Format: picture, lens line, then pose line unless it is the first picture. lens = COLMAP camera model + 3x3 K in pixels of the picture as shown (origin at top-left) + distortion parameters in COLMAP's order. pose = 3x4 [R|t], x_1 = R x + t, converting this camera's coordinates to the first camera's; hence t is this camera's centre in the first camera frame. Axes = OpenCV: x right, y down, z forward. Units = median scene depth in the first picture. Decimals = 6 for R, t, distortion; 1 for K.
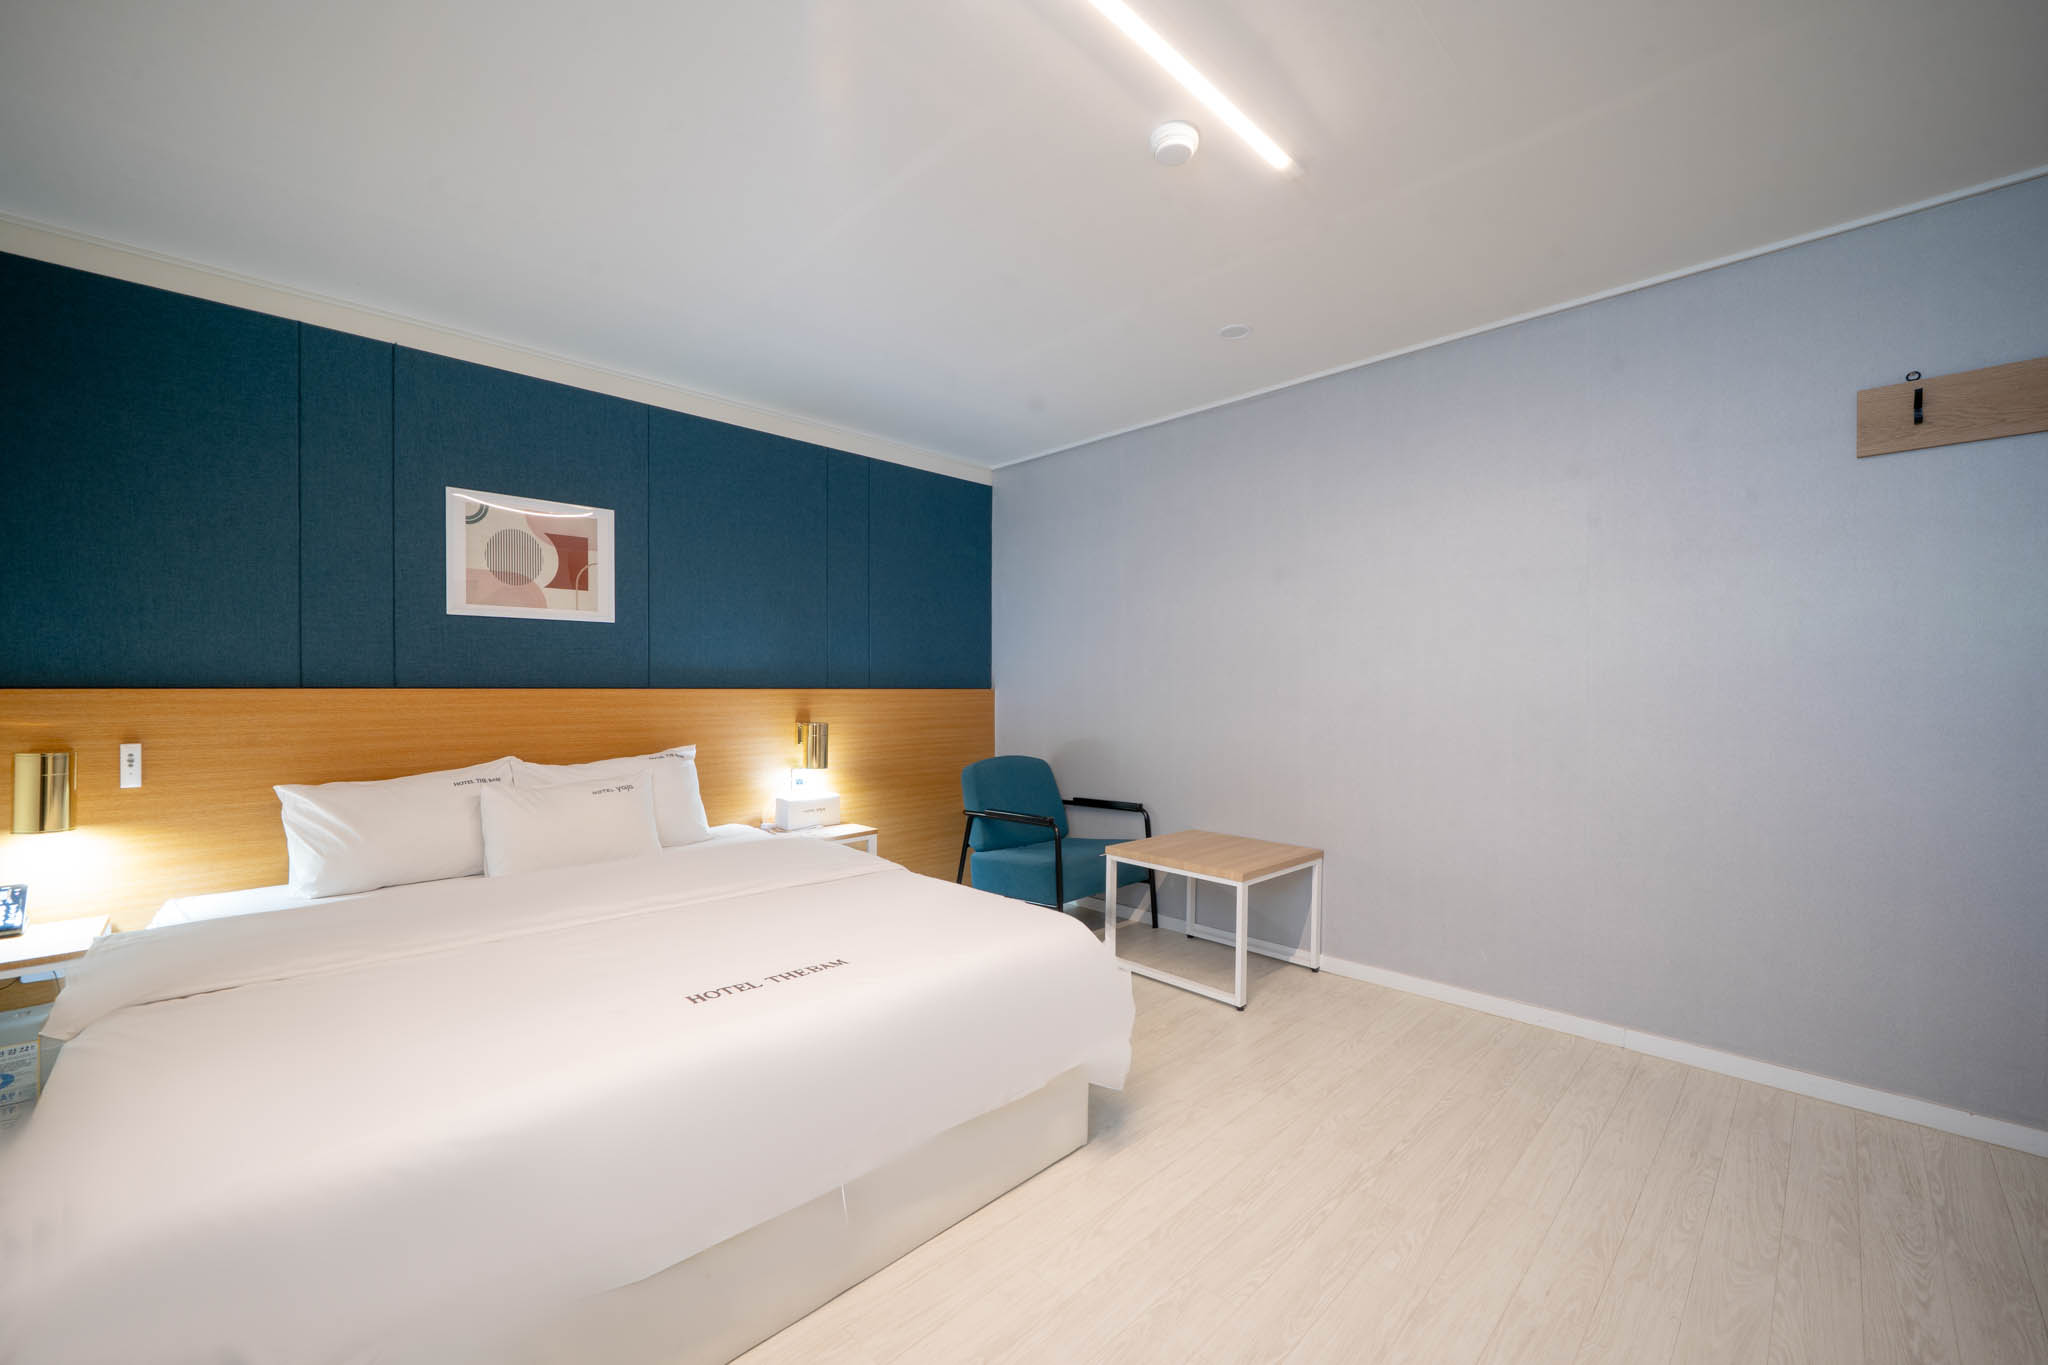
lens RADIAL K [[810.7, 0, 1024.0], [0, 810.7, 682.5], [0, 0, 1]] dist [-0.001343, 0.000004]
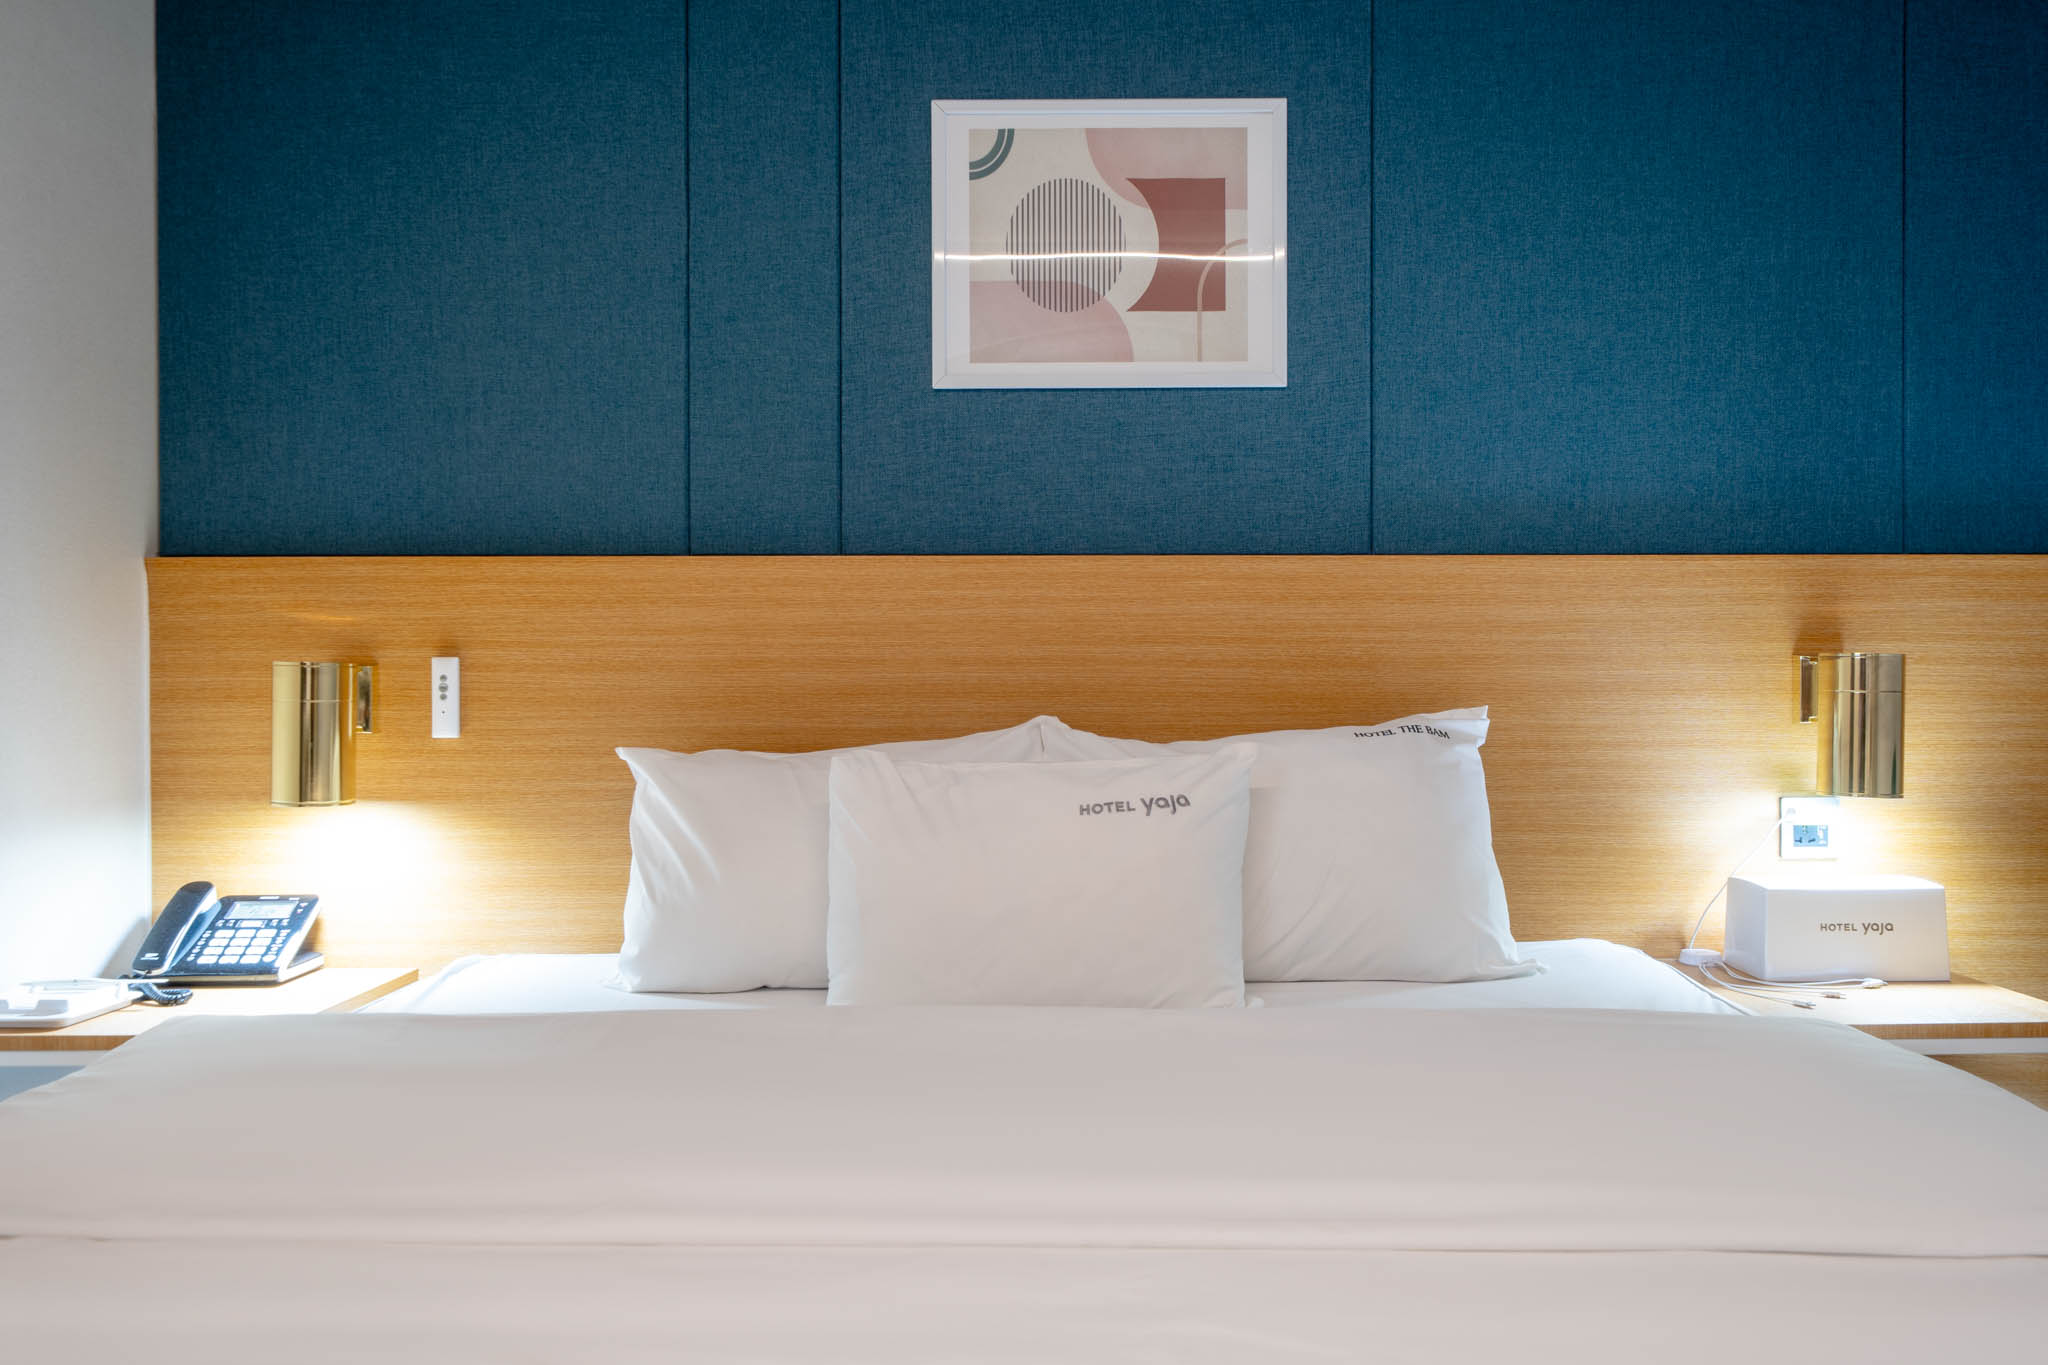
lens RADIAL K [[1405.3, 0, 1058.3], [0, 1405.3, 706.2], [0, 0, 1]] dist [-0.003169, -0.001448]
pose [[0.718148, 0.007331, -0.695852, -0.118995], [0.005104, 0.999862, 0.015801, 0.071676], [0.695872, -0.014899, 0.718012, 0.458260]]
